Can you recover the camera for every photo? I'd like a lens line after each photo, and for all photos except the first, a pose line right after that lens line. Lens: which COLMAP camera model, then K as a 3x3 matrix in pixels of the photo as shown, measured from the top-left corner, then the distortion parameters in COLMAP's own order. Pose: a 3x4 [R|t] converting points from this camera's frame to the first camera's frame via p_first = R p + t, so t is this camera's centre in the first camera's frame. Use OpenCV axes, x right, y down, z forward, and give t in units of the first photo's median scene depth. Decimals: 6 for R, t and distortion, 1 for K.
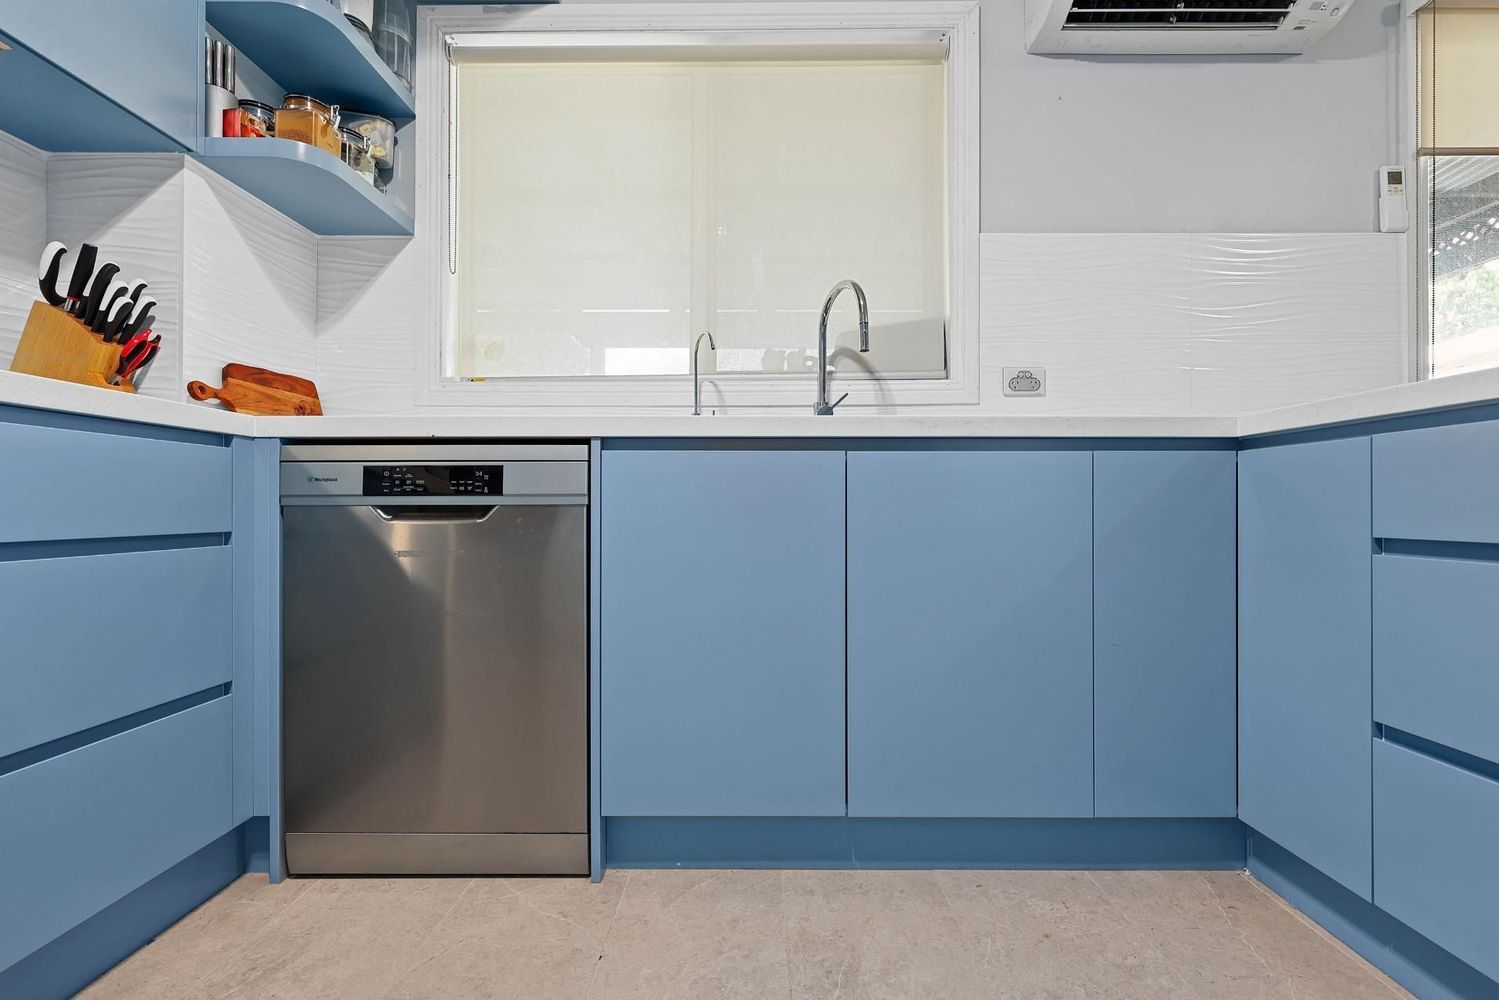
lens RADIAL K [[655.9, 0, 748.3], [0, 655.9, 505.5], [0, 0, 1]] dist [0.000307, -0.000222]
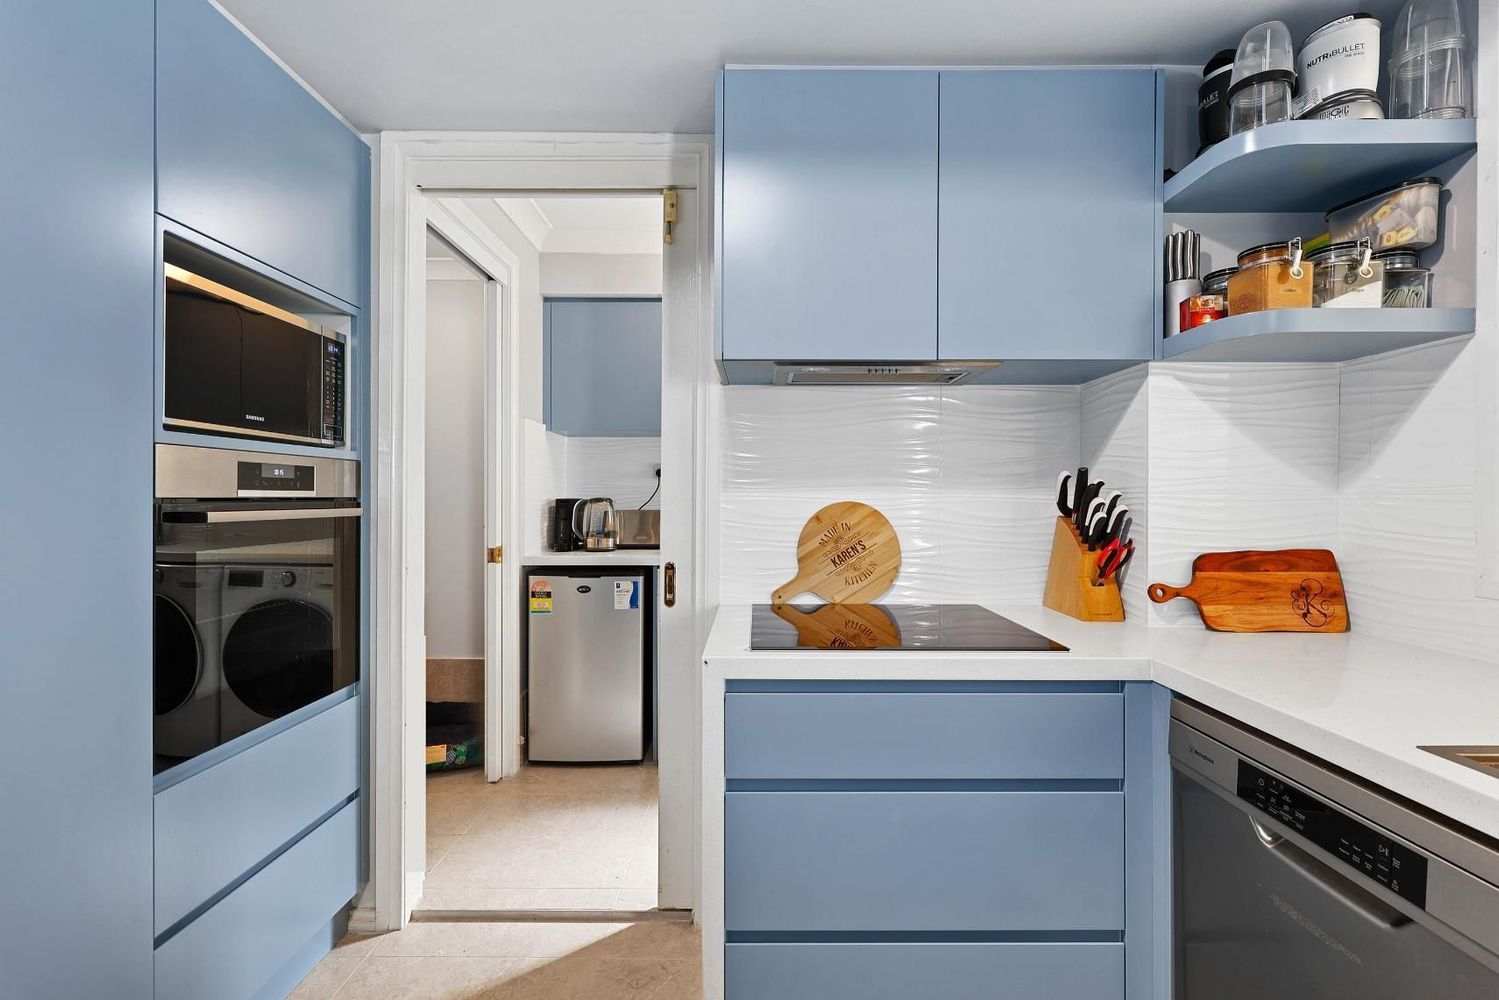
lens RADIAL K [[649.1, 0, 760.0], [0, 649.1, 494.9], [0, 0, 1]] dist [0.001256, -0.000091]
pose [[0.018003, -0.003266, -0.999833, 0.156791], [0.001651, 0.999993, -0.003237, -0.338035], [0.999837, -0.001593, 0.018008, 0.384772]]
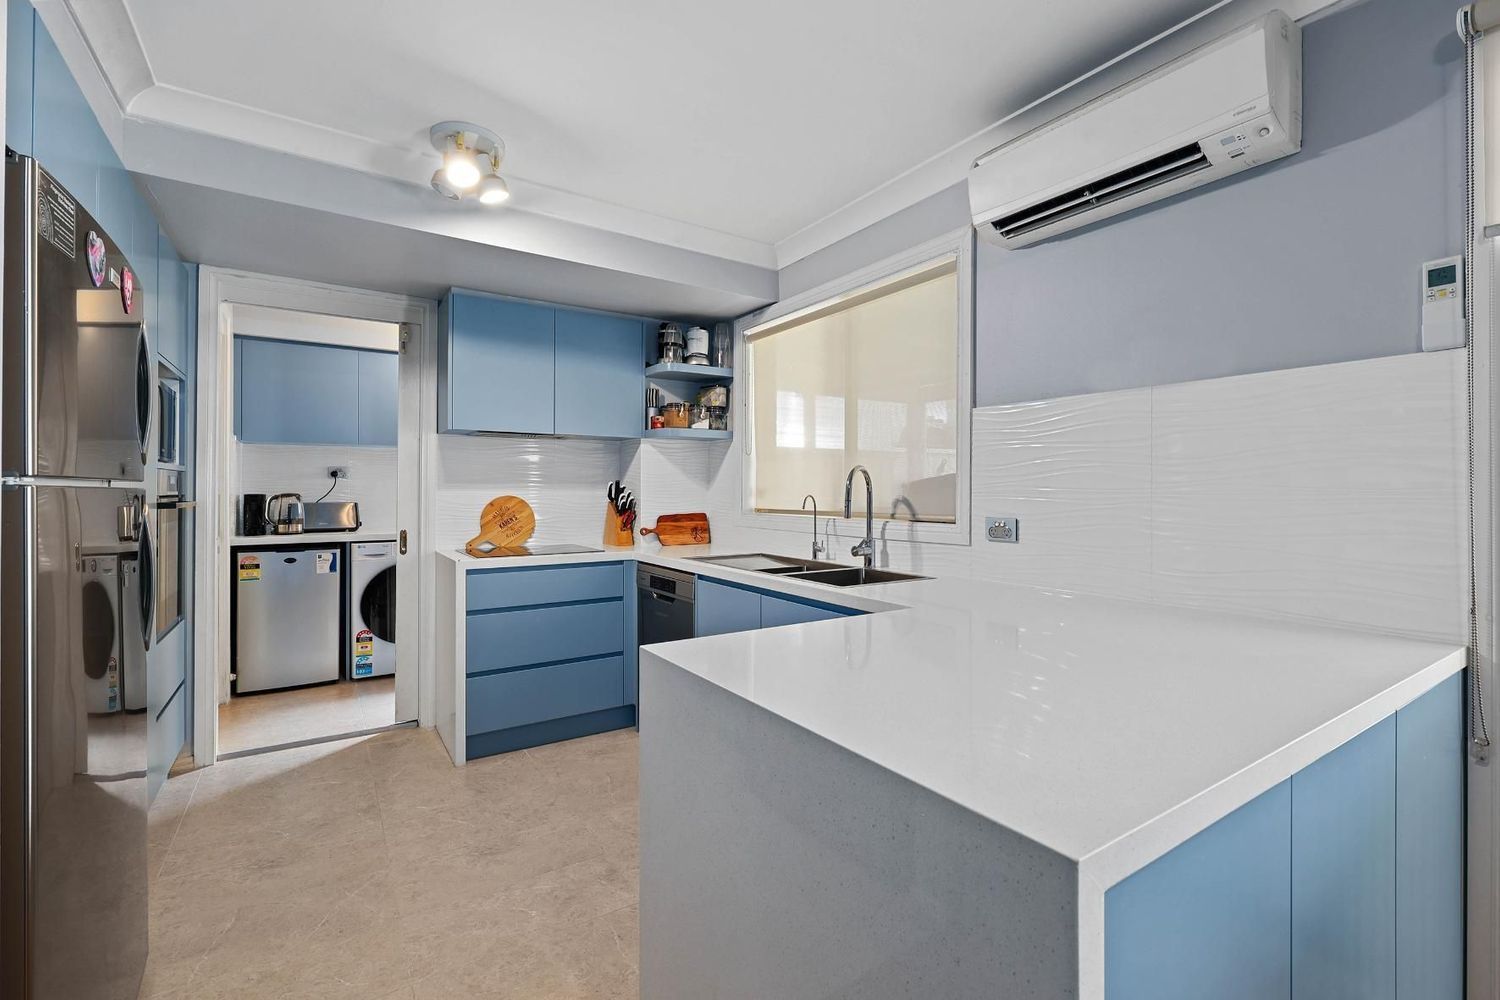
lens RADIAL K [[649.6, 0, 760.5], [0, 649.6, 494.9], [0, 0, 1]] dist [0.001256, -0.000091]
pose [[0.568953, 0.004710, -0.822356, 1.526740], [0.000824, 0.999980, 0.006298, -0.346063], [0.822369, -0.004260, 0.568938, -0.050827]]
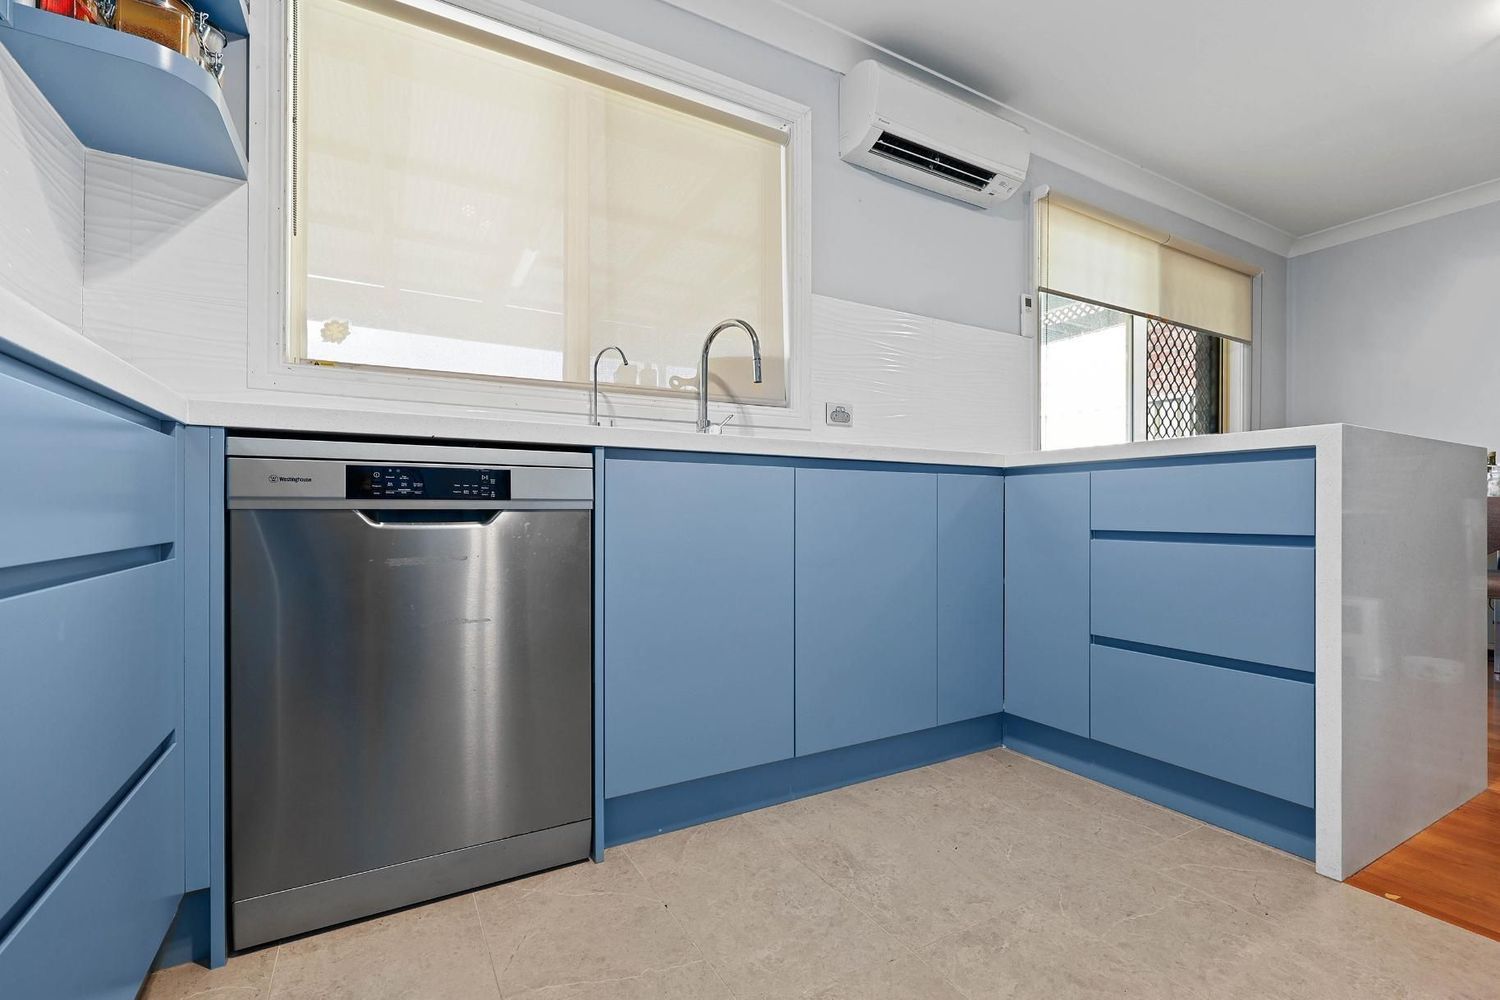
lens RADIAL K [[664.5, 0, 750.2], [0, 664.5, 512.6], [0, 0, 1]] dist [0.001663, -0.000049]
pose [[0.863721, 0.000841, 0.503970, -0.518504], [-0.002857, 0.999991, 0.003227, -0.000345], [-0.503963, -0.004228, 0.863715, -0.054100]]
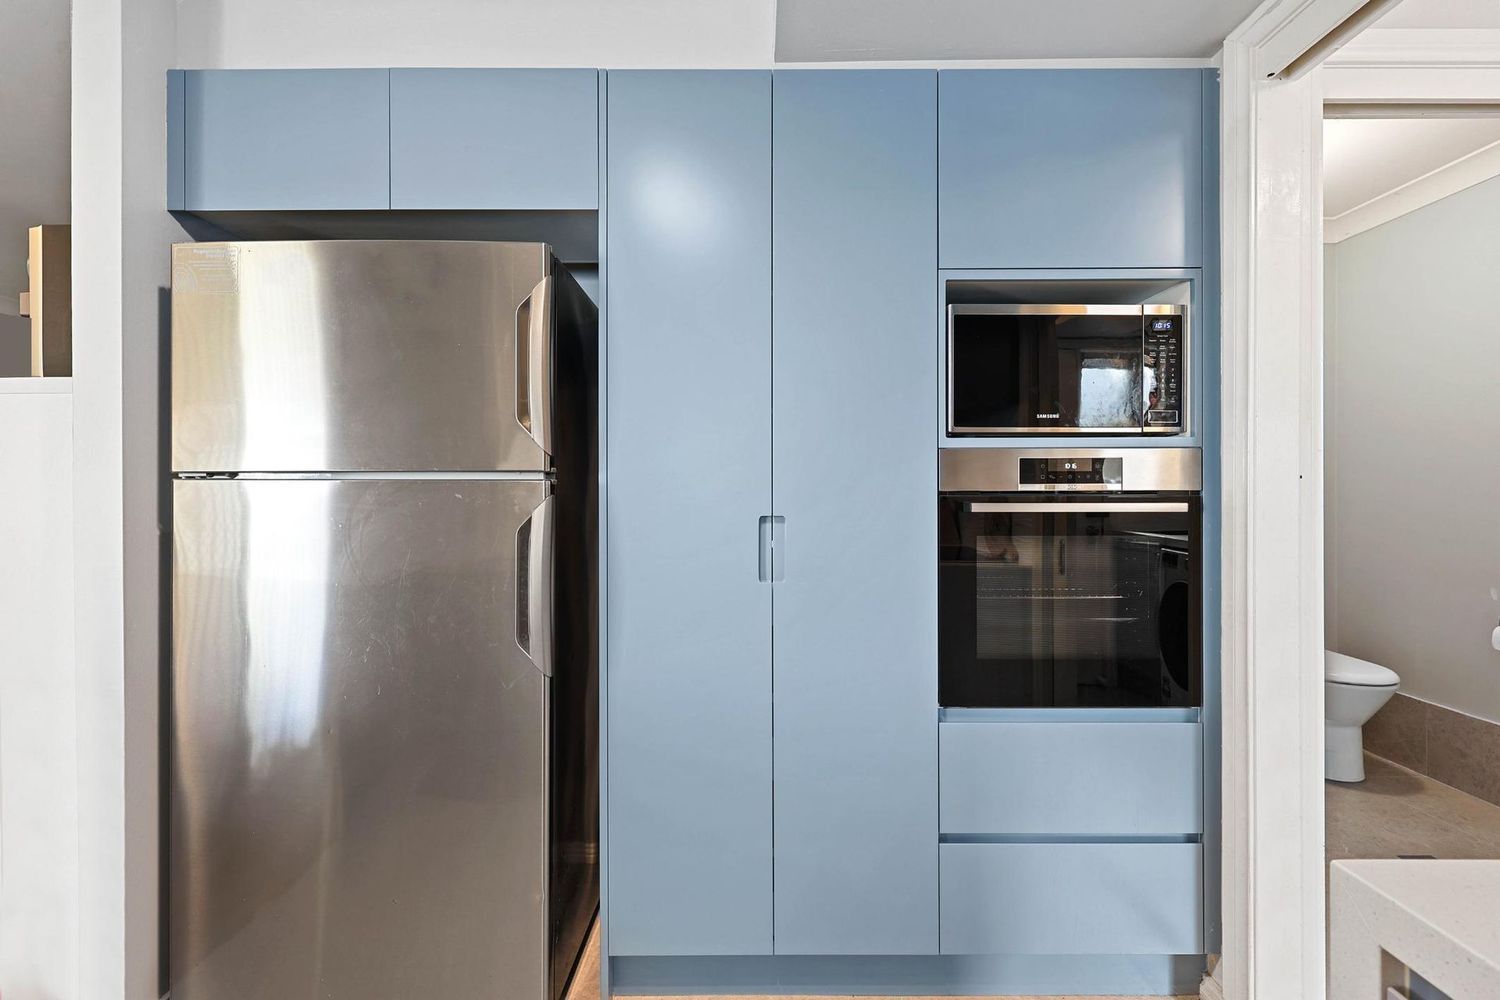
lens RADIAL K [[649.6, 0, 760.5], [0, 649.6, 494.9], [0, 0, 1]] dist [0.001256, -0.000091]
pose [[-0.999881, 0.002239, -0.015288, -0.376332], [0.002317, 0.999985, -0.005040, -0.327378], [0.015276, -0.005075, -0.999870, 0.688589]]
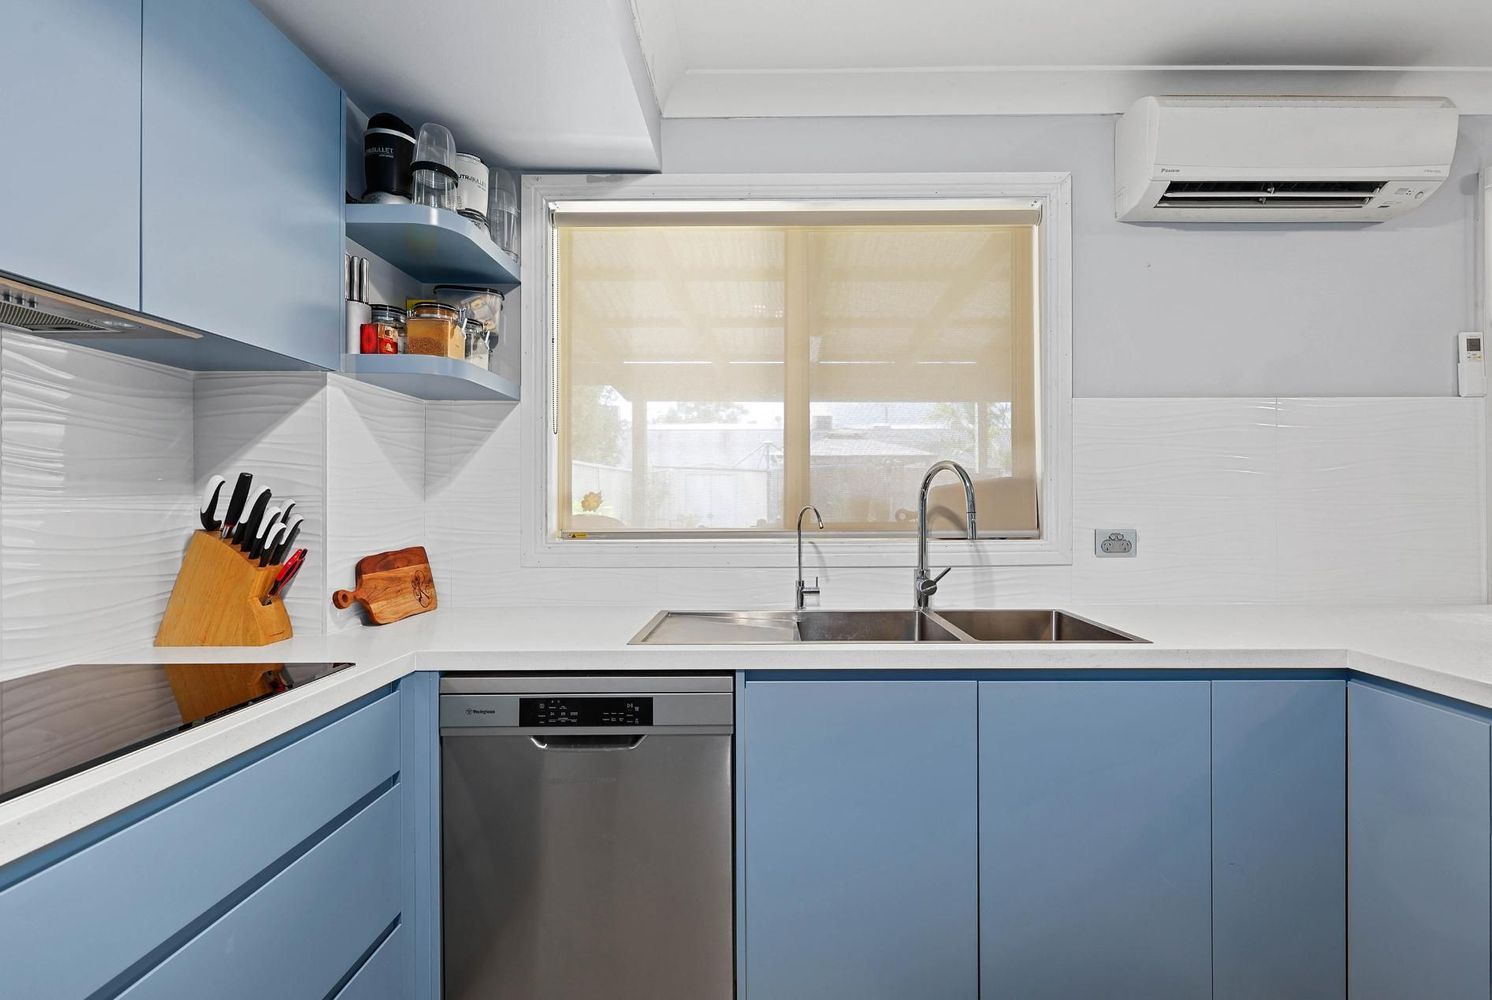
lens RADIAL K [[678.2, 0, 766.3], [0, 678.2, 502.3], [0, 0, 1]] dist [0.001366, -0.000234]
pose [[0.999968, -0.003877, 0.007030, -0.180471], [0.003852, 0.999986, 0.003572, -0.344190], [-0.007044, -0.003545, 0.999969, -0.081503]]
